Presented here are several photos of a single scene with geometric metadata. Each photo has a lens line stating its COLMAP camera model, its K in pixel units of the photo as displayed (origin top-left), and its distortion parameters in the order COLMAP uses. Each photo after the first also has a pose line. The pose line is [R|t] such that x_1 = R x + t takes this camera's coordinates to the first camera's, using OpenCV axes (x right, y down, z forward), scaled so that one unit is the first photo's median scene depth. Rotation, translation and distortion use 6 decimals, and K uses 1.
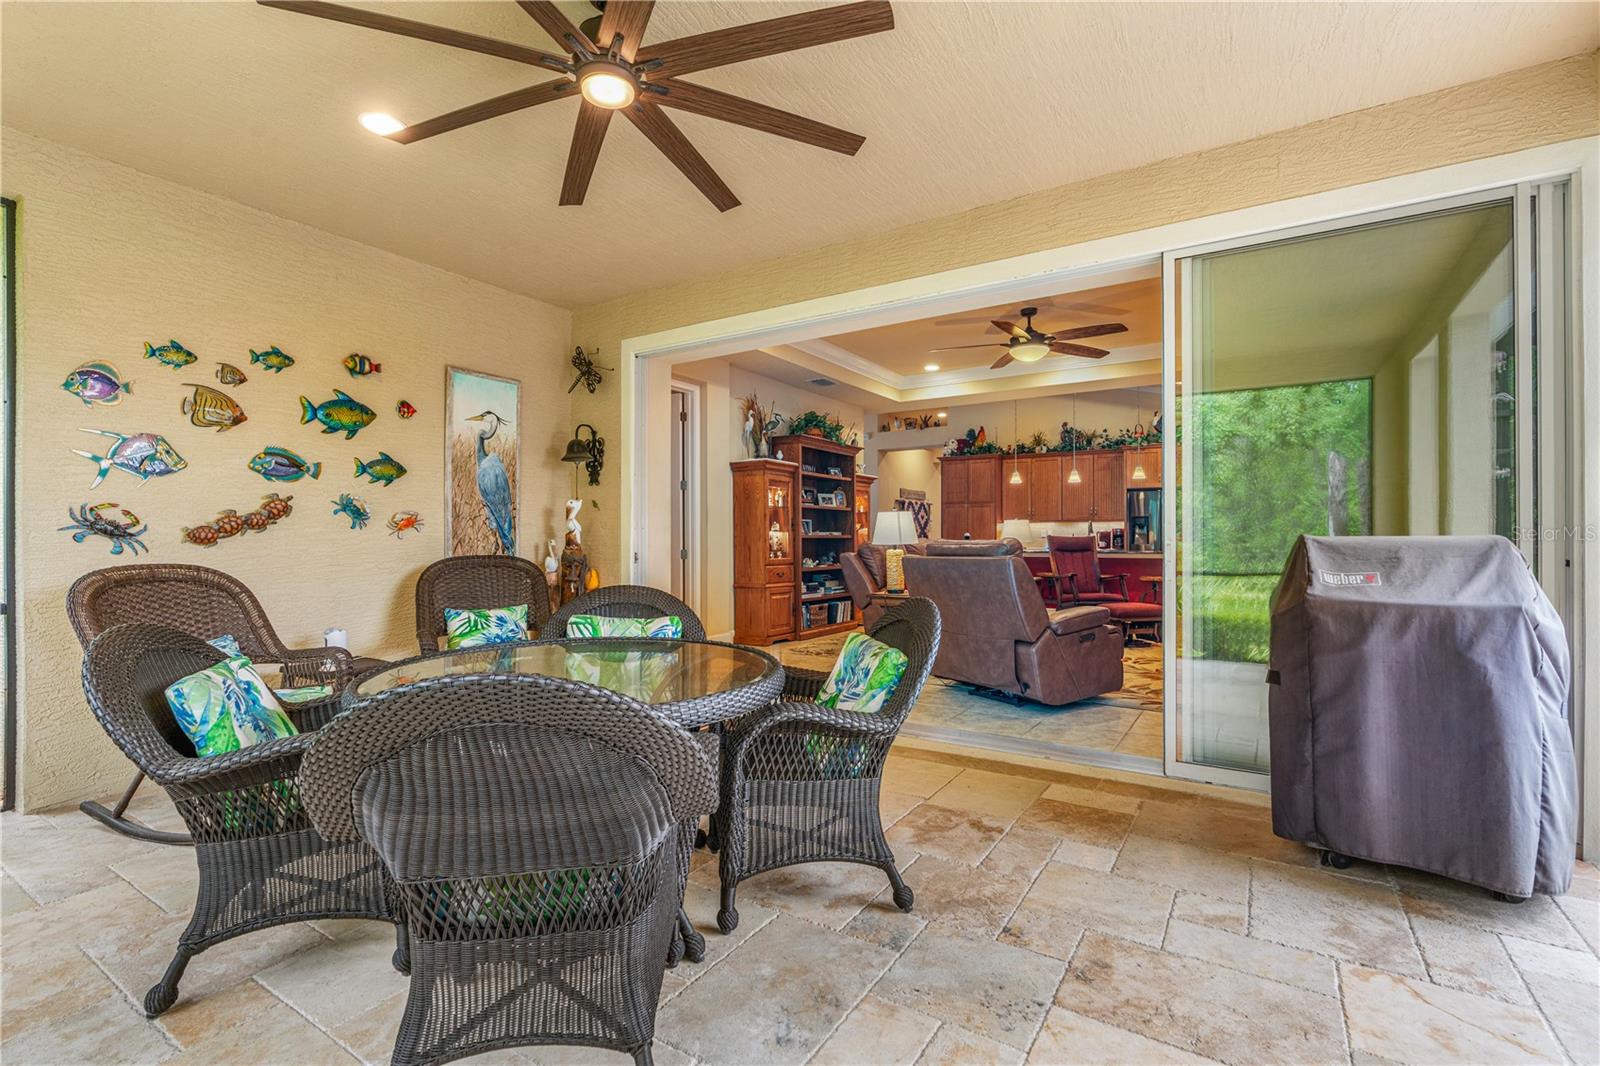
lens RADIAL K [[725.0, 0, 800.0], [0, 725.0, 533.0], [0, 0, 1]] dist [-0.000706, 0.000916]
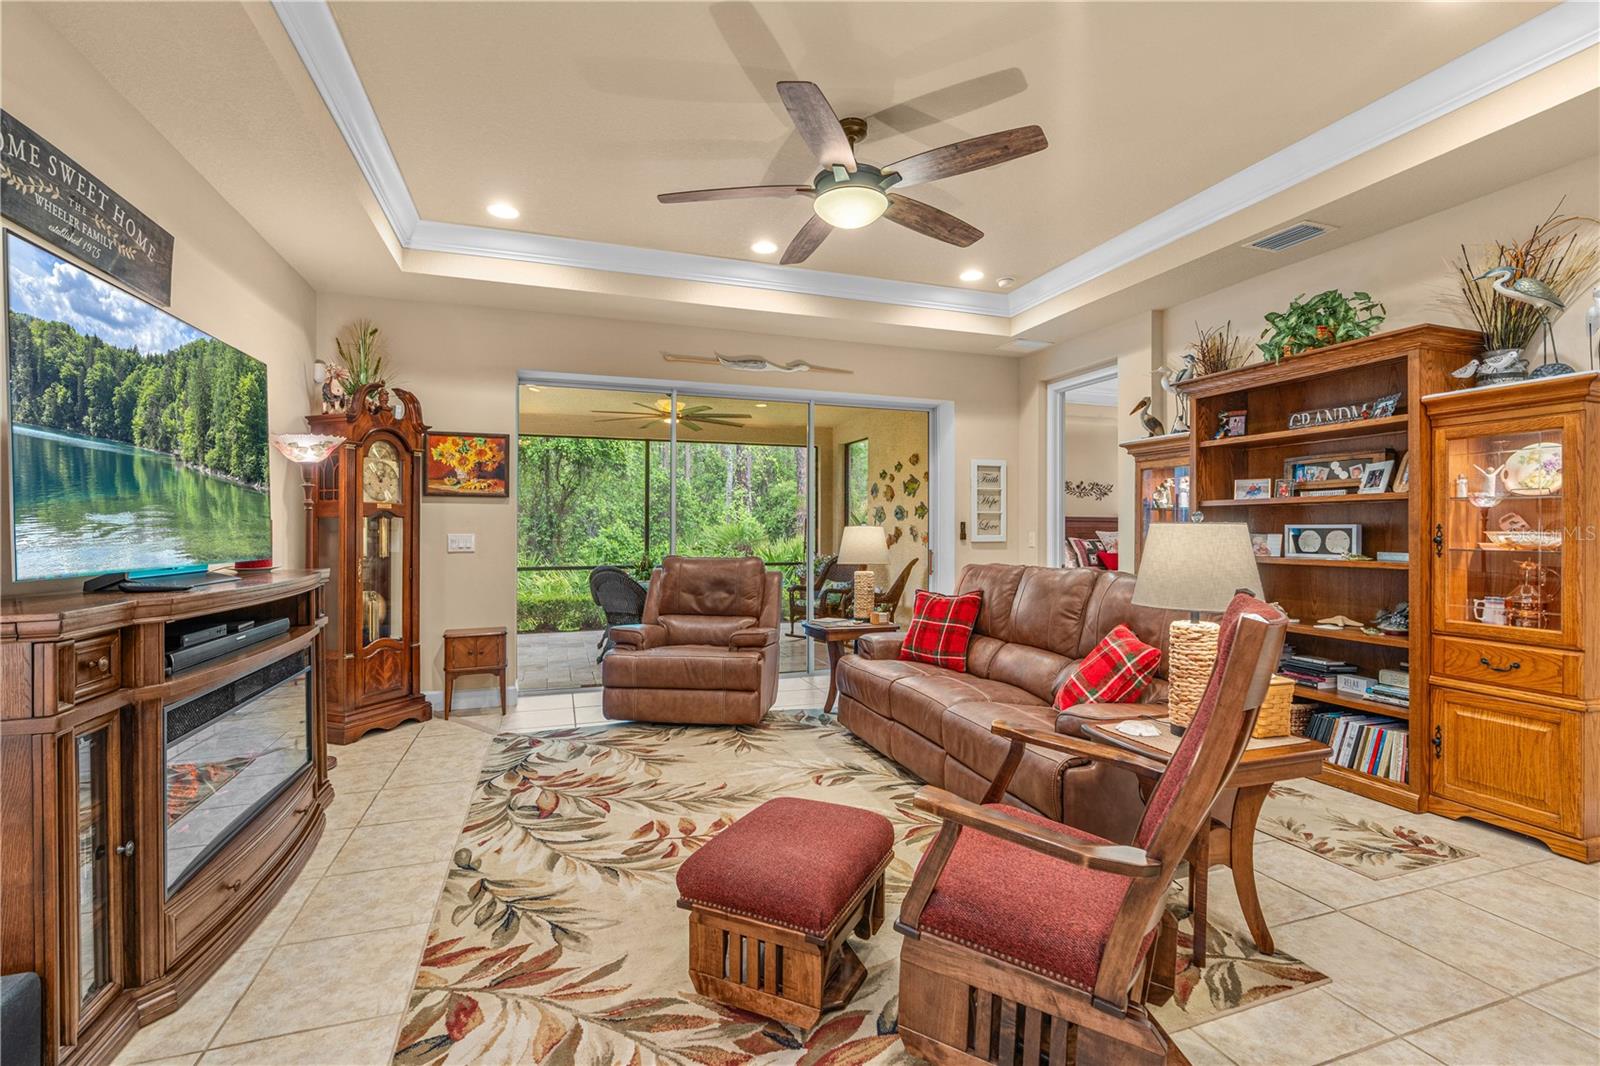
lens RADIAL K [[718.7, 0, 803.3], [0, 718.7, 527.9], [0, 0, 1]] dist [-0.003148, 0.001137]
pose [[-0.615882, -0.002366, -0.787835, 0.421606], [0.006264, 0.999949, -0.007901, -0.010992], [0.787814, -0.009801, -0.615836, 0.732309]]
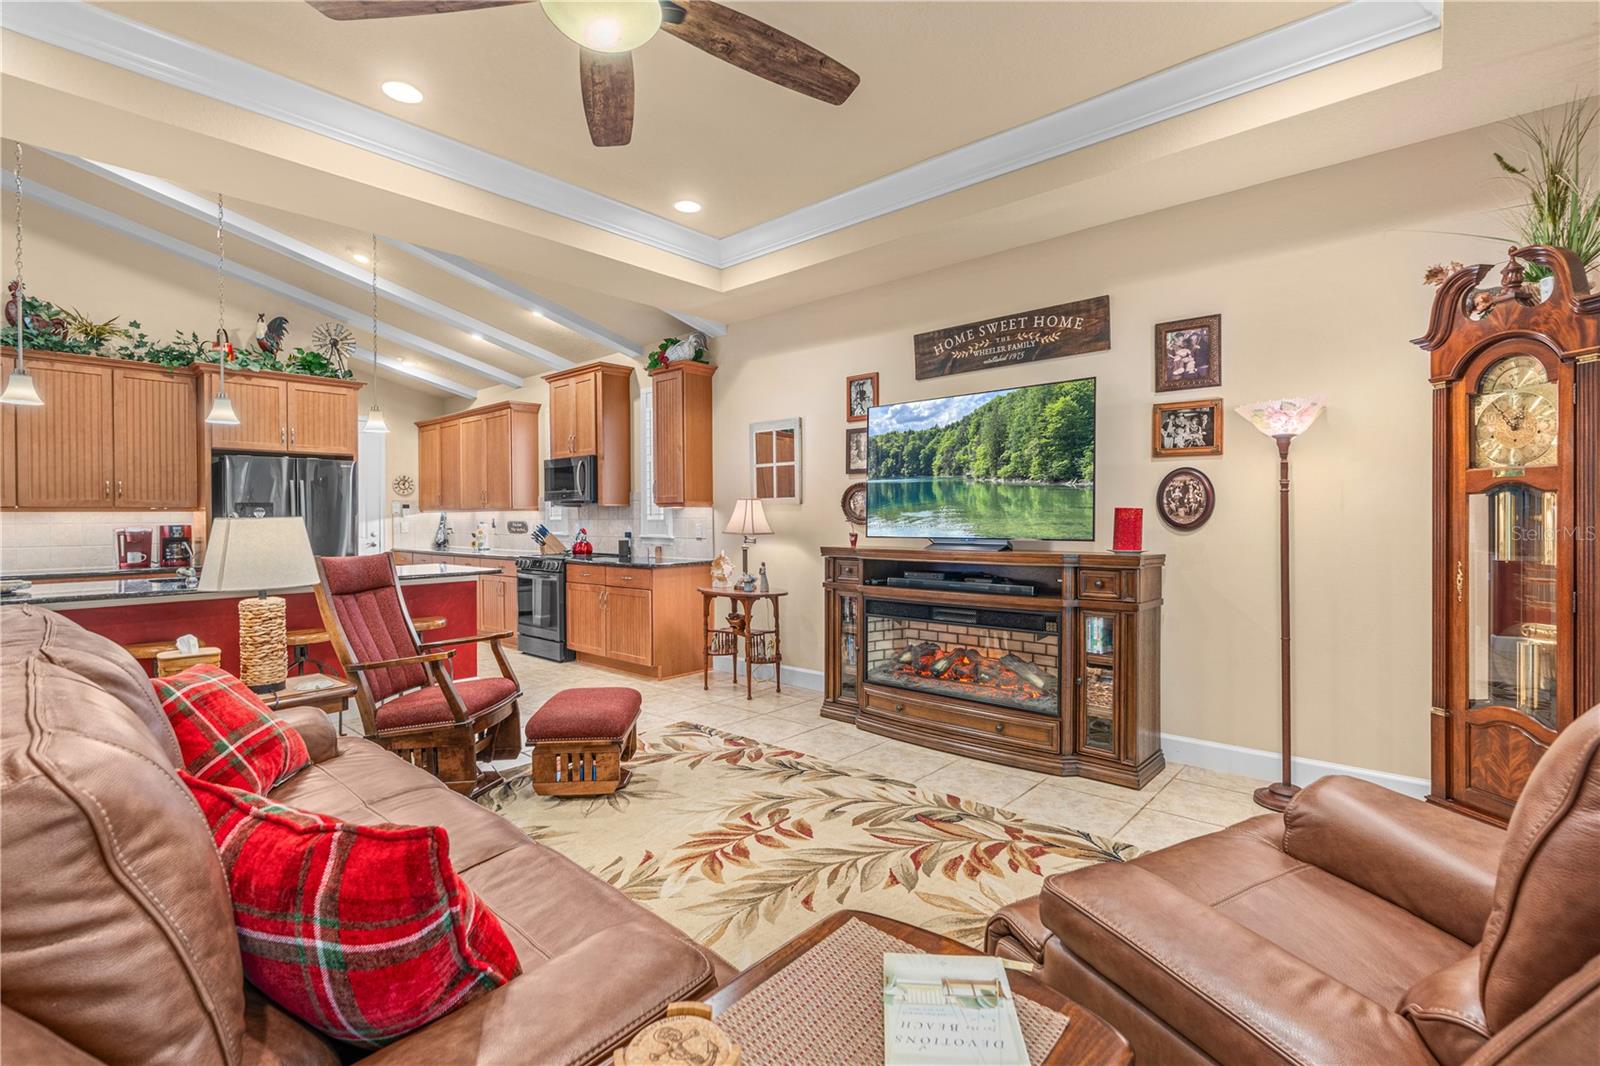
lens RADIAL K [[728.4, 0, 799.6], [0, 728.4, 521.2], [0, 0, 1]] dist [-0.001110, 0.000444]
pose [[0.152600, -0.008493, 0.988251, 0.004092], [-0.001723, 0.999959, 0.008860, -0.013940], [-0.988286, -0.003054, 0.152580, 0.490814]]
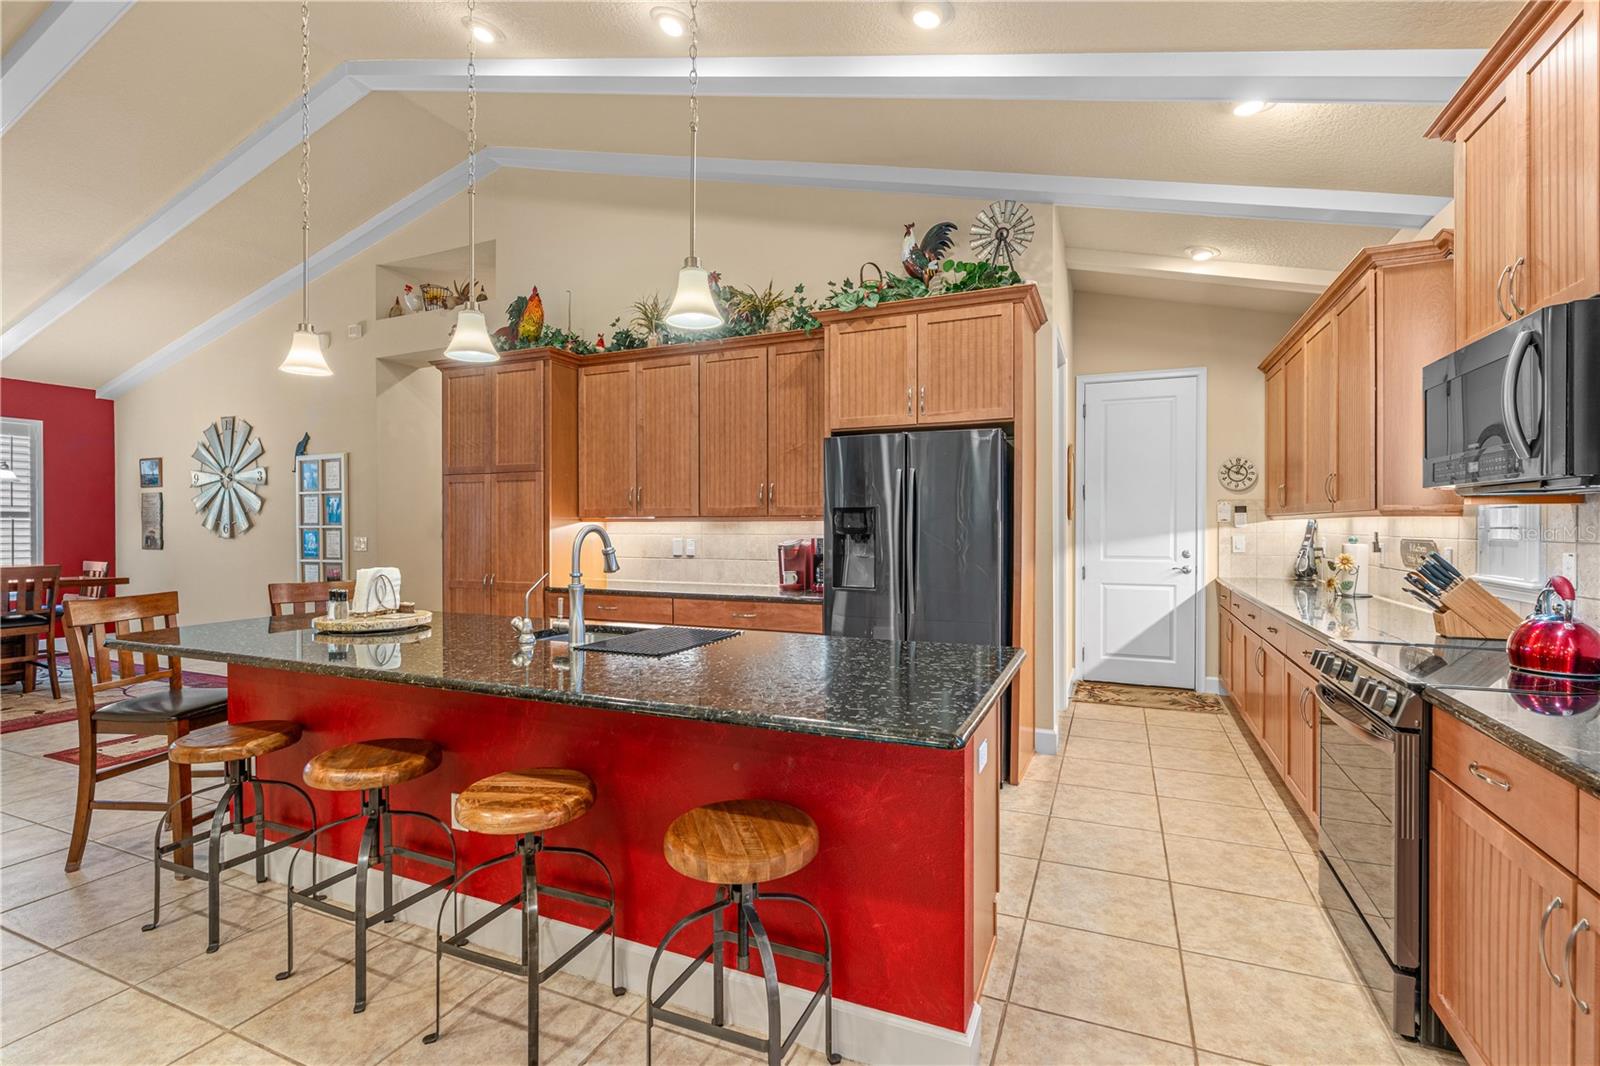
lens RADIAL K [[722.2, 0, 813.0], [0, 722.2, 531.1], [0, 0, 1]] dist [-0.016422, 0.000190]
pose [[0.985172, -0.004412, 0.171514, 0.367196], [0.001619, 0.999864, 0.016422, -0.016177], [-0.171563, -0.015901, 0.985045, 0.622425]]
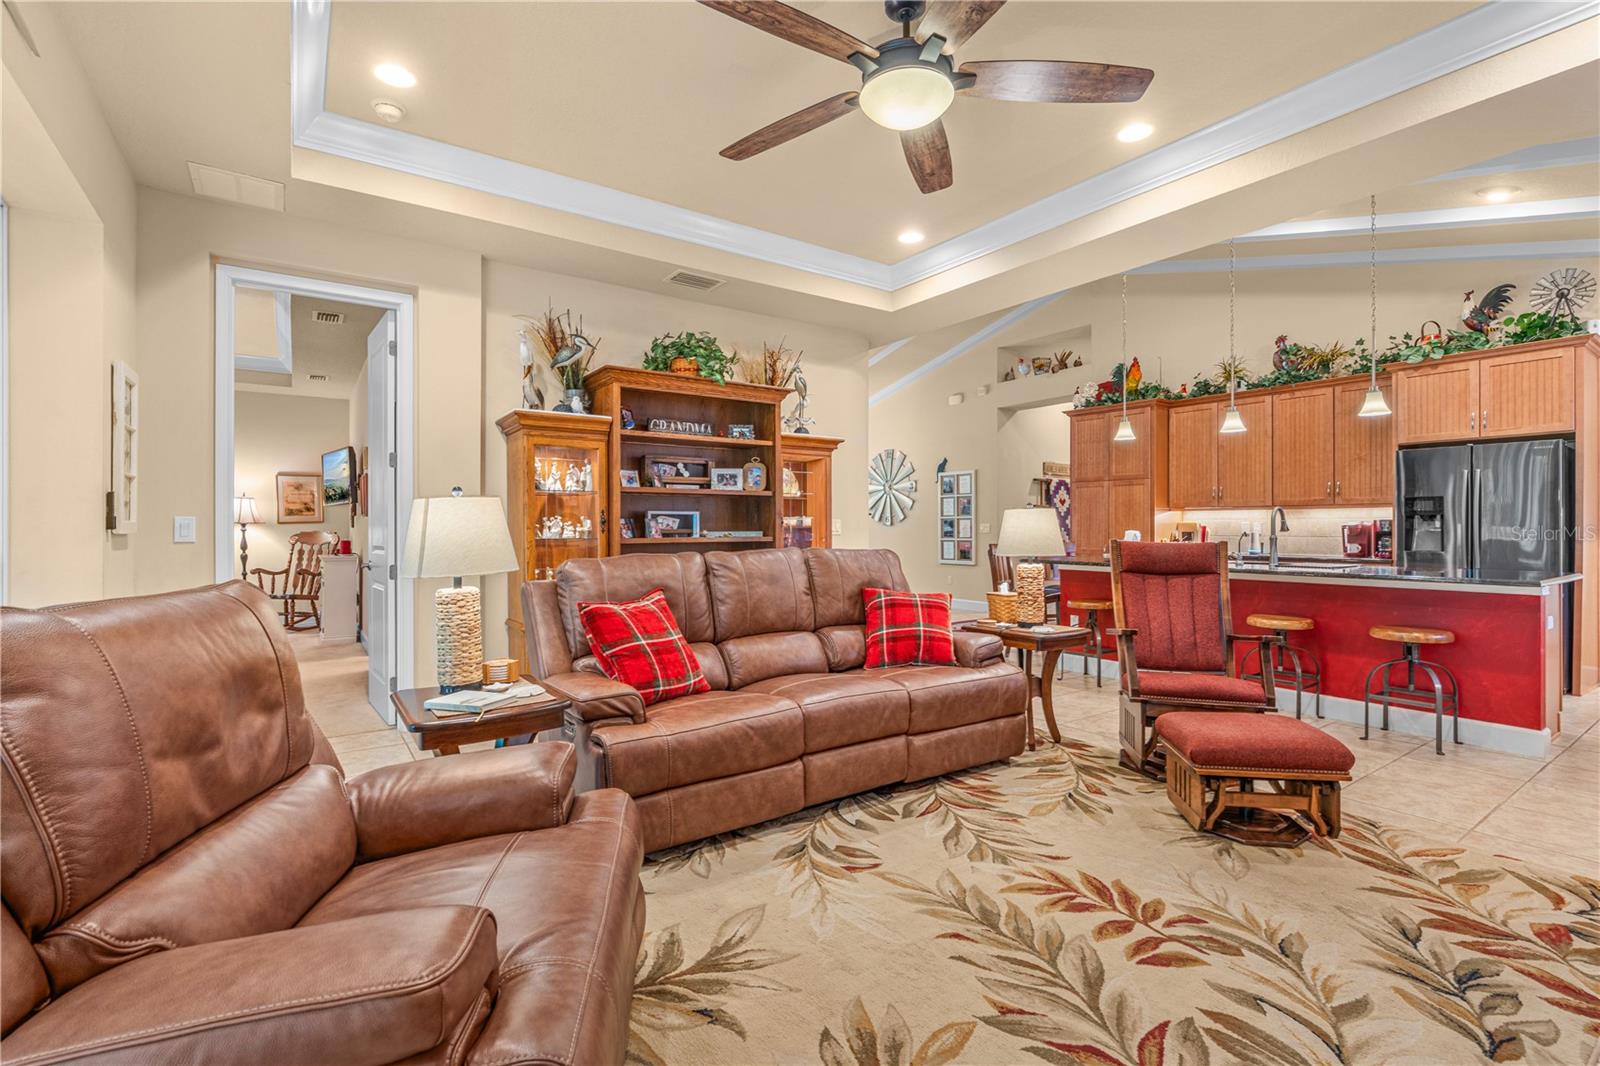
lens RADIAL K [[720.9, 0, 806.8], [0, 720.9, 526.1], [0, 0, 1]] dist [-0.003326, 0.000688]
pose [[0.928751, -0.001798, -0.370699, 0.237616], [0.004839, 0.999962, 0.007273, -0.007422], [0.370672, -0.008549, 0.928724, 0.342273]]
